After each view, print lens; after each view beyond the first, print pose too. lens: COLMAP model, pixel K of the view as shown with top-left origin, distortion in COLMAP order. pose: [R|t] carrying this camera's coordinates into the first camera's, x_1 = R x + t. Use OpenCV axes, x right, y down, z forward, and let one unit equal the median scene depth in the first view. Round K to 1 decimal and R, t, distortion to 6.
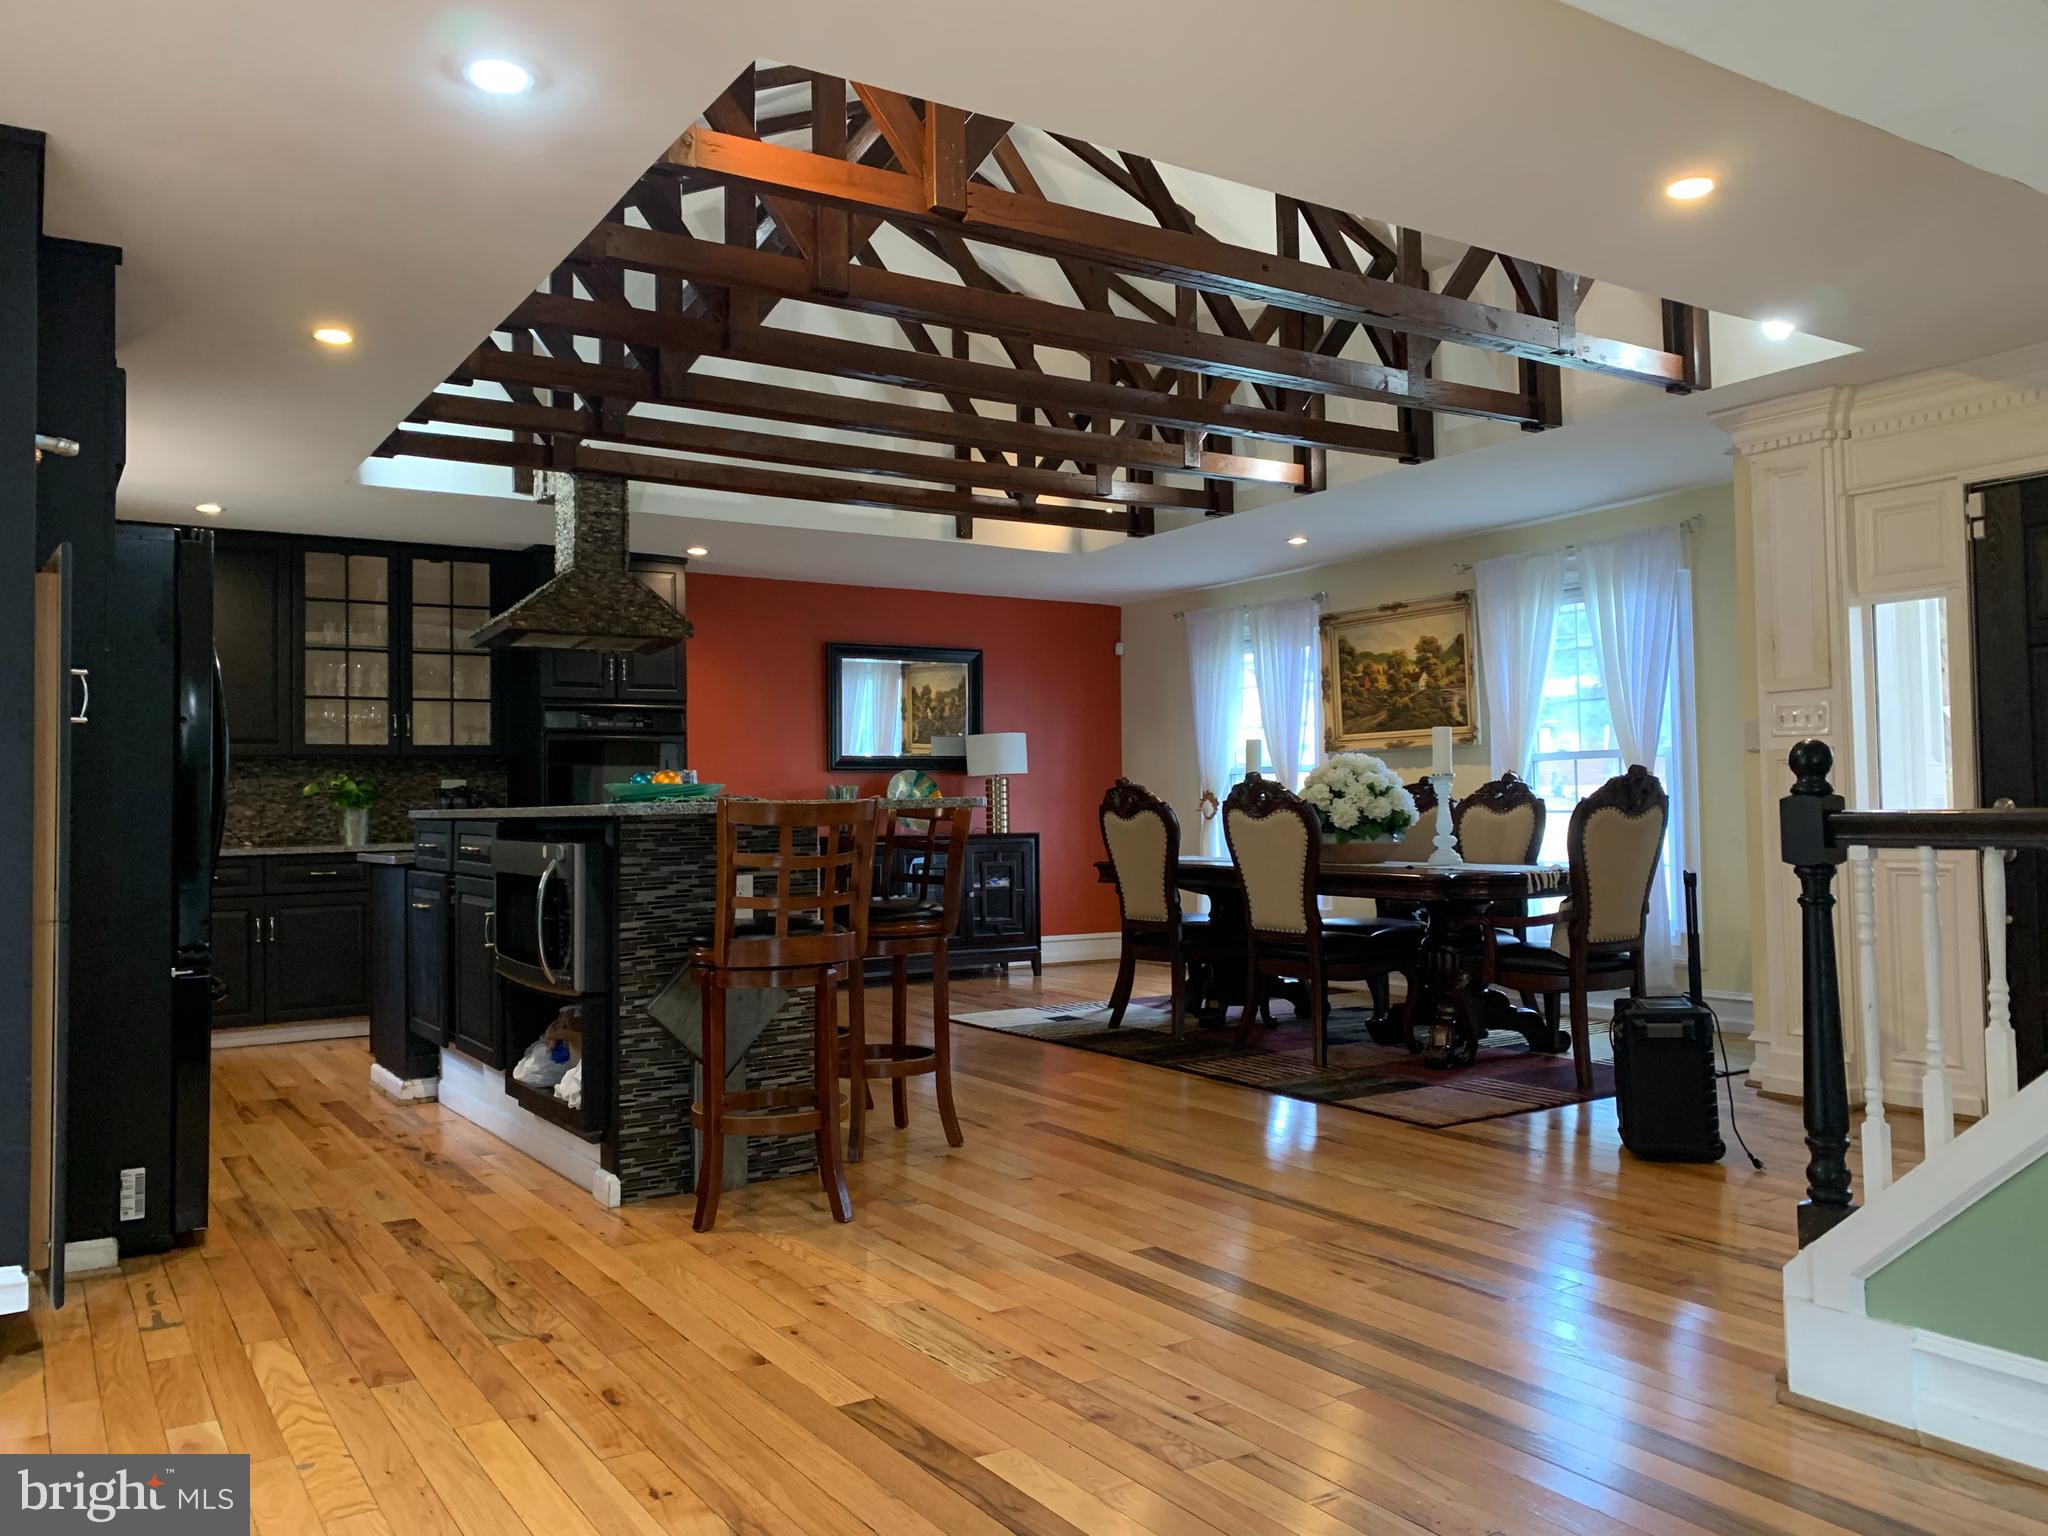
lens RADIAL K [[1554.4, 0, 1031.0], [0, 1554.4, 749.4], [0, 0, 1]] dist [0.072912, -0.084646]
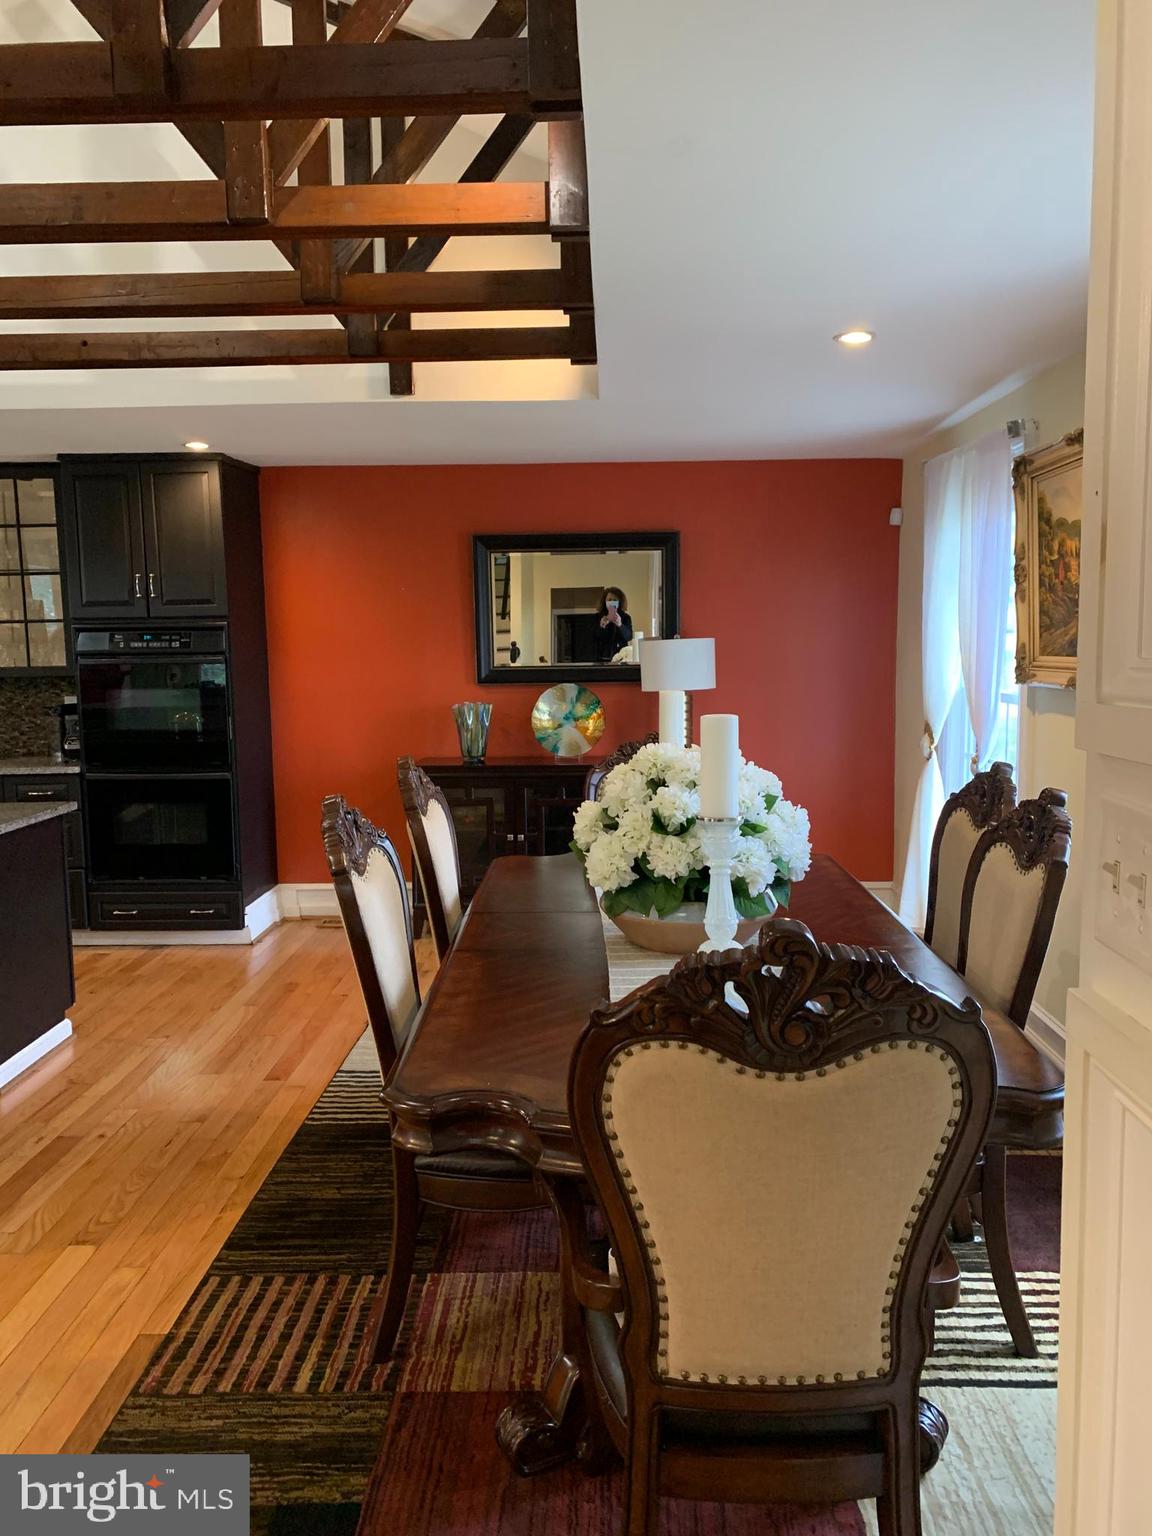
lens RADIAL K [[1155.4, 0, 576.3], [0, 1155.4, 814.3], [0, 0, 1]] dist [-0.002097, -0.081228]
pose [[0.824640, 0.089940, -0.558461, 0.340081], [0.020119, 0.981990, 0.187858, -0.040753], [0.565299, -0.166152, 0.807979, 0.563433]]
